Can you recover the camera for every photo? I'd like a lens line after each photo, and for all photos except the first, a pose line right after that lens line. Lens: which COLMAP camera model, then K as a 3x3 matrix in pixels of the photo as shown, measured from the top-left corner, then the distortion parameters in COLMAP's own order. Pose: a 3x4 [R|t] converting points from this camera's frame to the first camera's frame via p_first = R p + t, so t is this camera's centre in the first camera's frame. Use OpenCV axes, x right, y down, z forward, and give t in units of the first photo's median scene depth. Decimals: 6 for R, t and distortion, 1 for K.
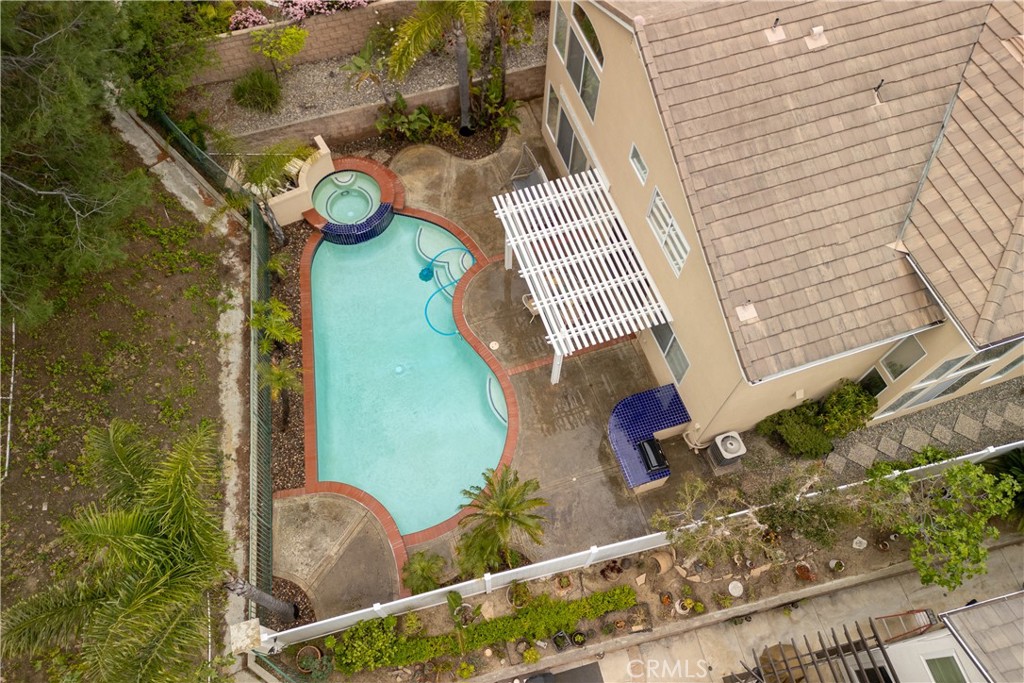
lens RADIAL K [[709.2, 0, 513.0], [0, 709.2, 340.3], [0, 0, 1]] dist [0.066488, -0.059410]
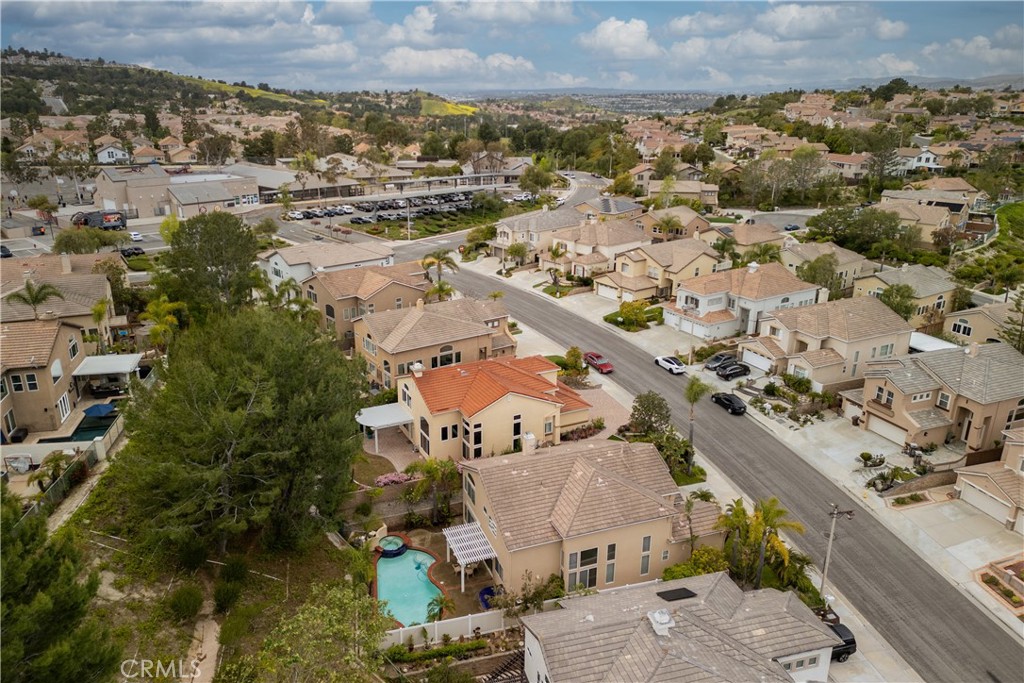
lens RADIAL K [[709.2, 0, 489.8], [0, 709.2, 330.1], [0, 0, 1]] dist [0.066488, -0.059410]
pose [[0.999920, -0.011512, 0.005217, 0.173032], [0.011799, 0.702357, -0.711727, 1.427756], [0.004529, 0.711731, 0.702437, -1.821303]]
